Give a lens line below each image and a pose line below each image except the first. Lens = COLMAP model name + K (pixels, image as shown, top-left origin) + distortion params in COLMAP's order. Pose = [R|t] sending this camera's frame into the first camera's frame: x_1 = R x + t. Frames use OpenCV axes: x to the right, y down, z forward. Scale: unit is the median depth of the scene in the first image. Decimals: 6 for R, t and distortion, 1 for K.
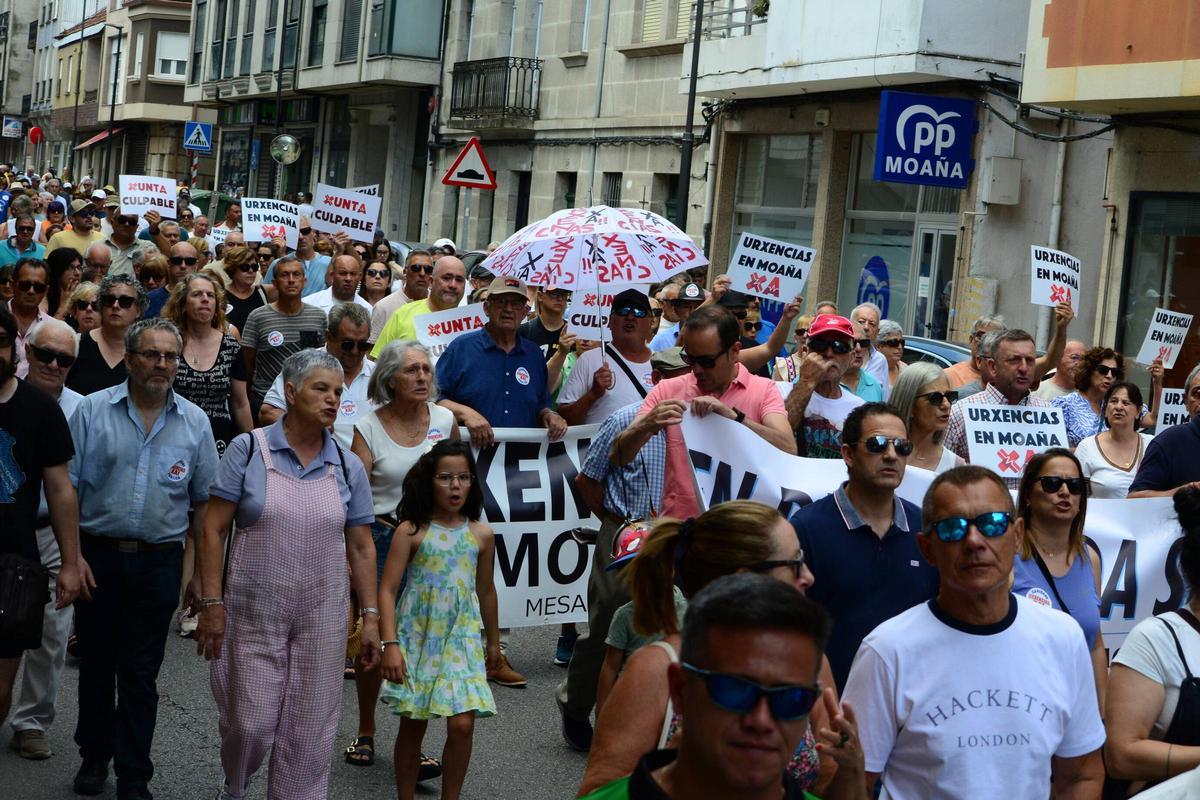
lens RADIAL K [[3184.4, 0, 600.0], [0, 3184.4, 400.0], [0, 0, 1]] dist [-0.068900, 0.354118]
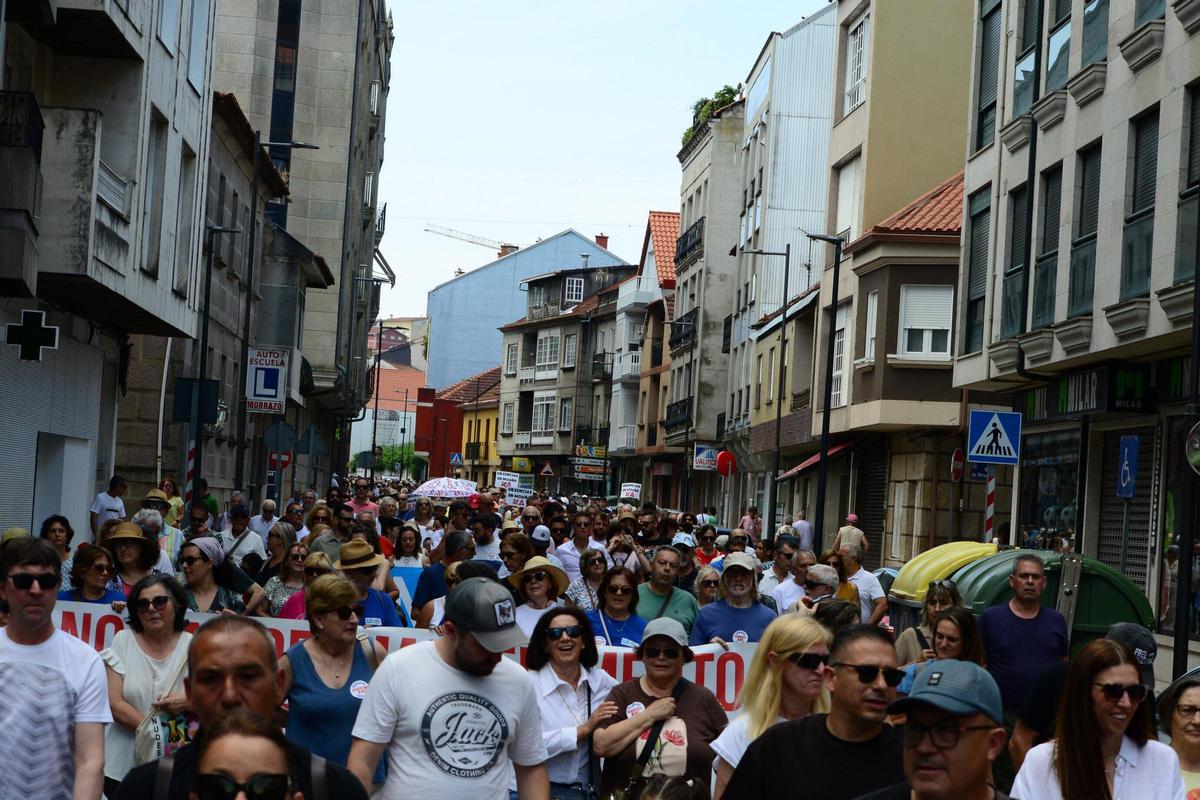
lens RADIAL K [[3081.1, 0, 600.0], [0, 3081.1, 400.0], [0, 0, 1]] dist [-0.023335, -0.575033]
pose [[0.972936, -0.043412, -0.226959, -0.058712], [0.019140, 0.993959, -0.108074, -0.028543], [0.230280, 0.100806, 0.967889, 0.393382]]
